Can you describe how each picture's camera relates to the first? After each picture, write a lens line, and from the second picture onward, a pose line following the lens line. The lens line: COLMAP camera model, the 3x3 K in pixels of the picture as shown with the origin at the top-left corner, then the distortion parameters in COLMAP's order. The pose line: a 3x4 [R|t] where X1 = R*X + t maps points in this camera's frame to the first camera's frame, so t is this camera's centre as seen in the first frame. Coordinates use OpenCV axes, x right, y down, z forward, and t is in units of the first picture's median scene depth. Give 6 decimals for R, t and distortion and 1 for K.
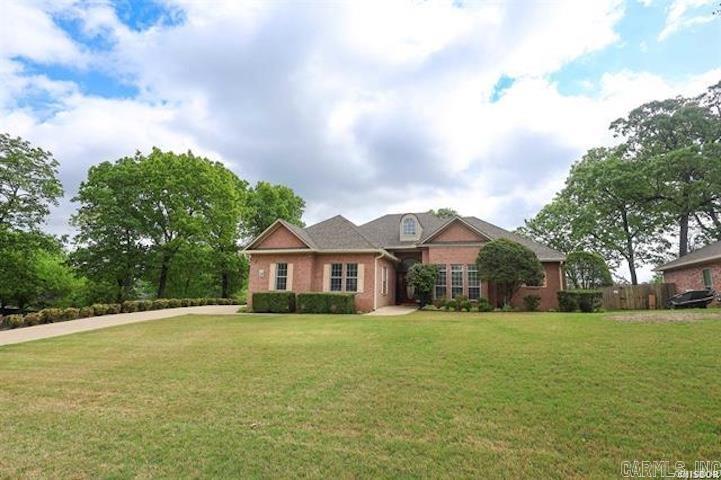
lens RADIAL K [[357.2, 0, 369.4], [0, 357.2, 240.6], [0, 0, 1]] dist [0.000653, 0.000071]
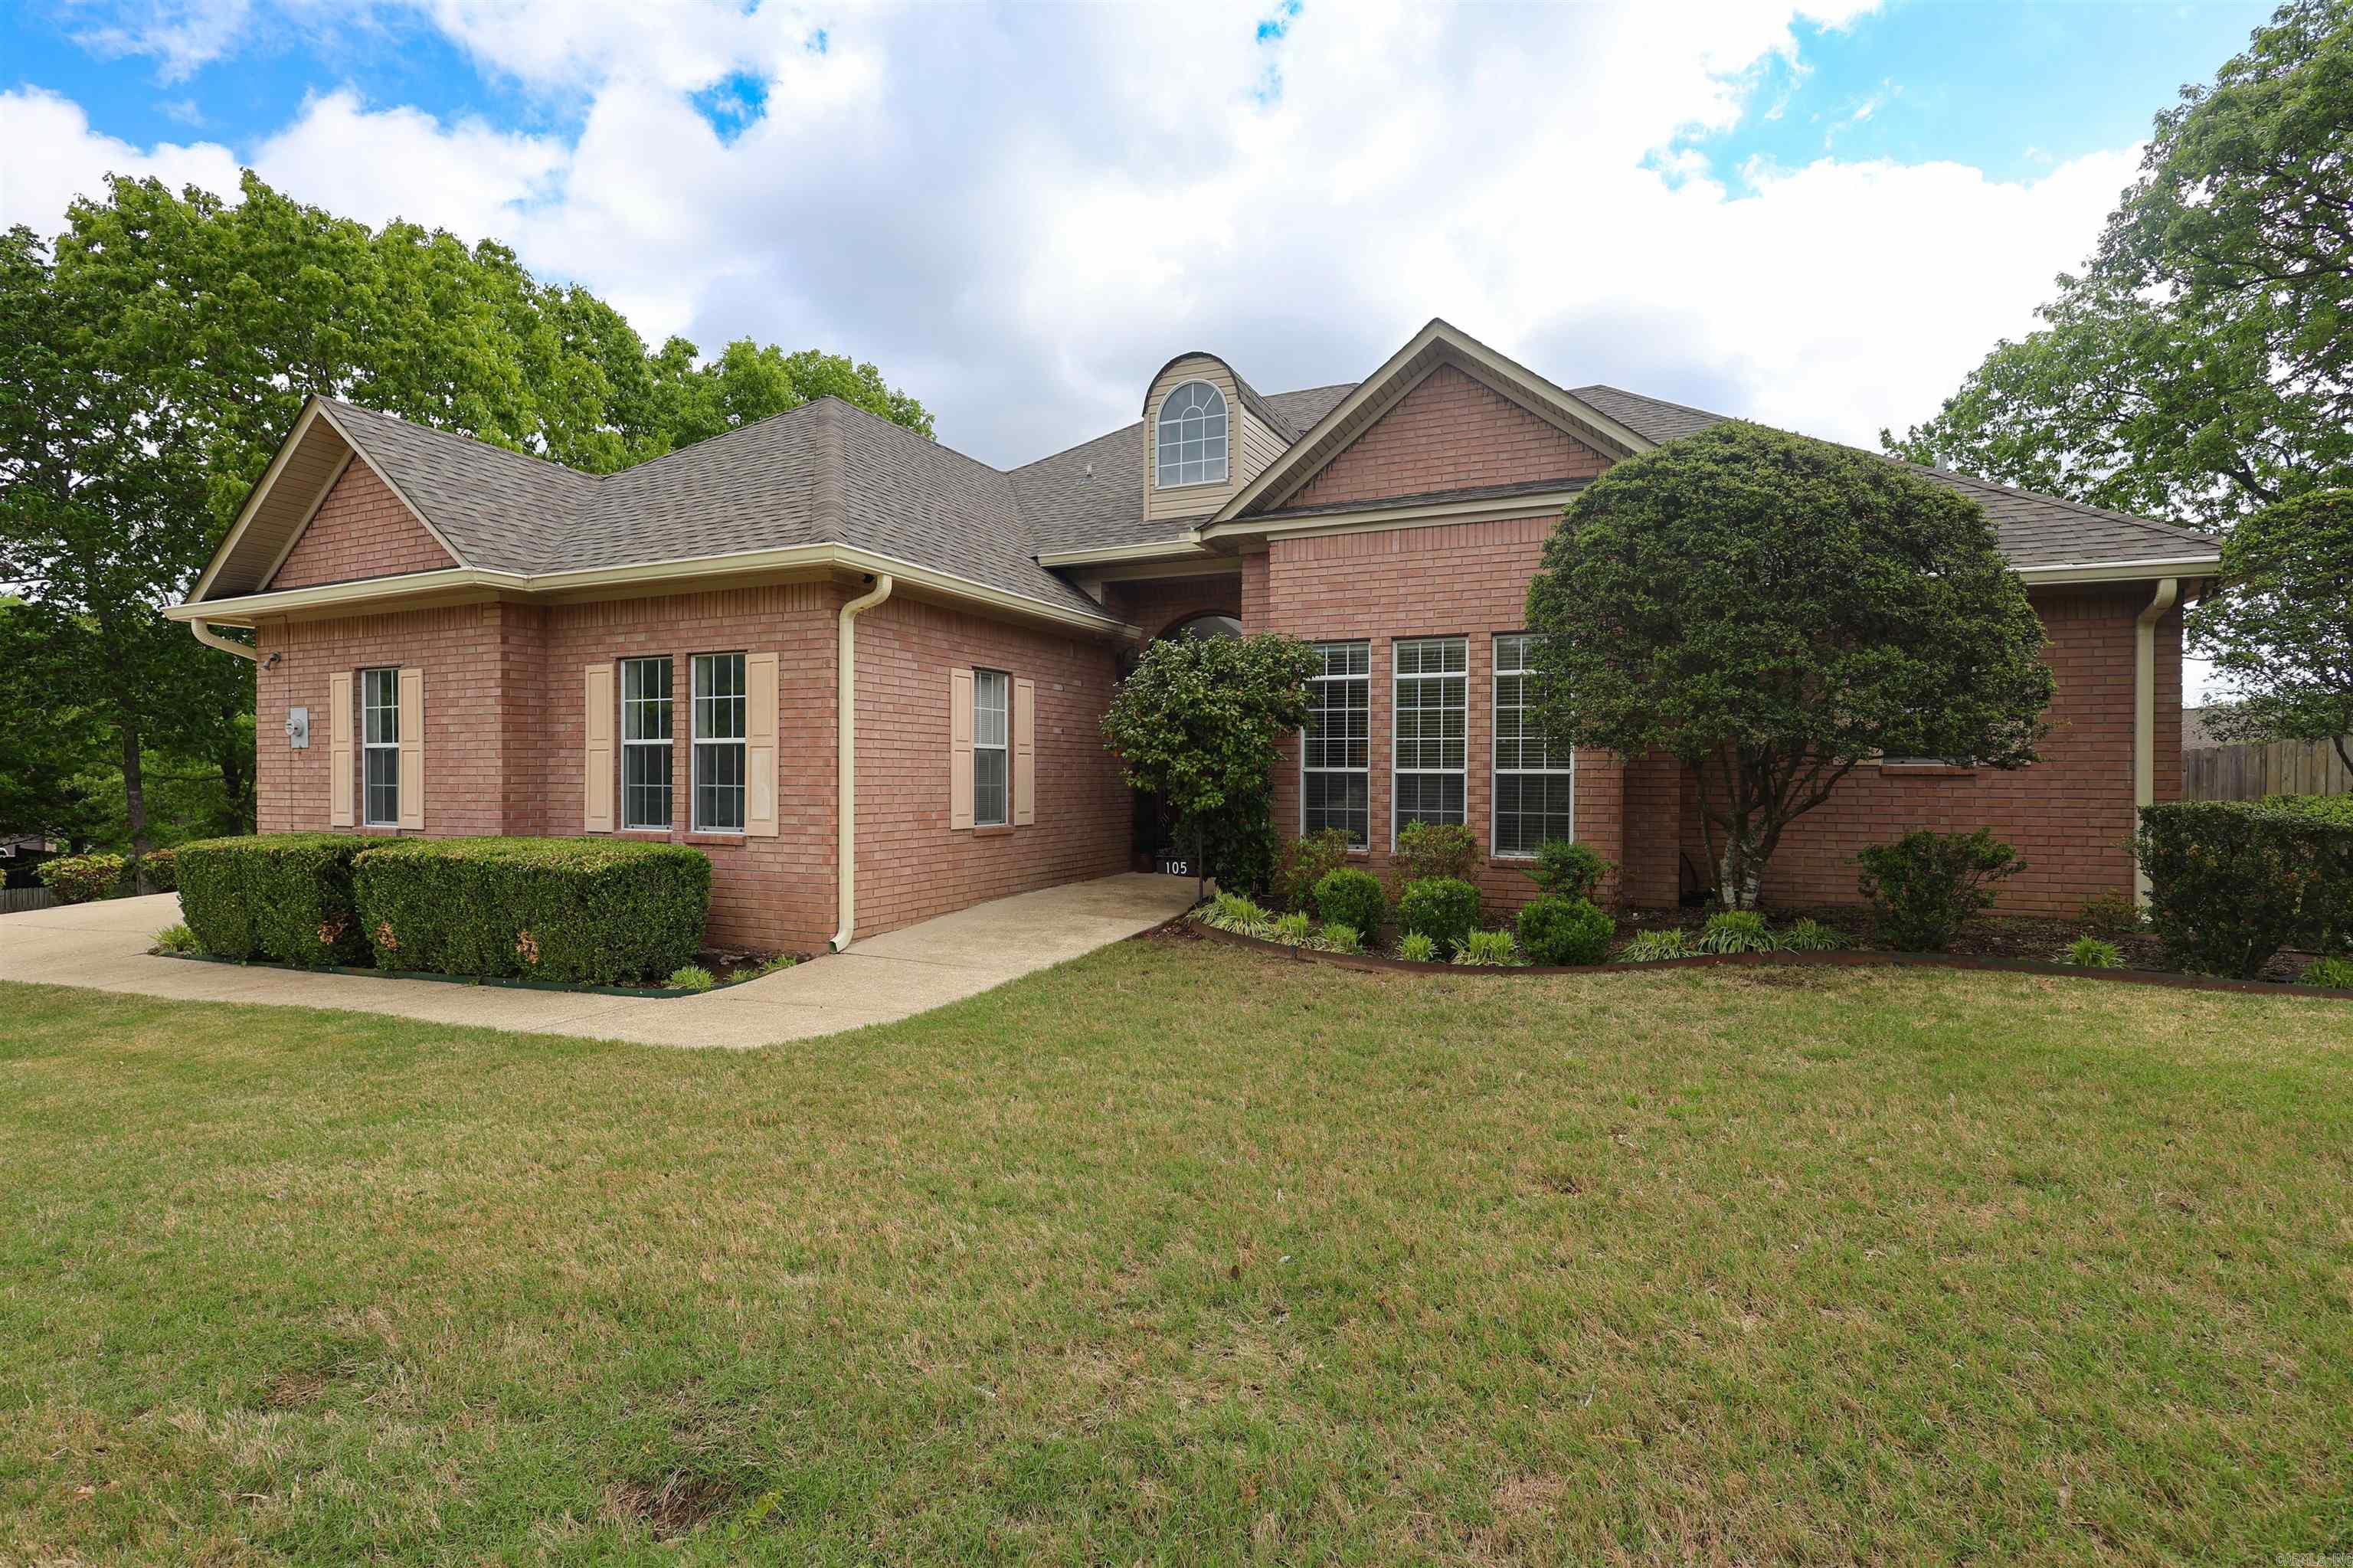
lens RADIAL K [[1110.3, 0, 1210.2], [0, 1110.3, 788.3], [0, 0, 1]] dist [0.003823, 0.000523]
pose [[0.992196, -0.023422, -0.122467, 0.217907], [0.044056, 0.984698, 0.168610, 0.048380], [0.116644, -0.172689, 0.978045, 0.518589]]
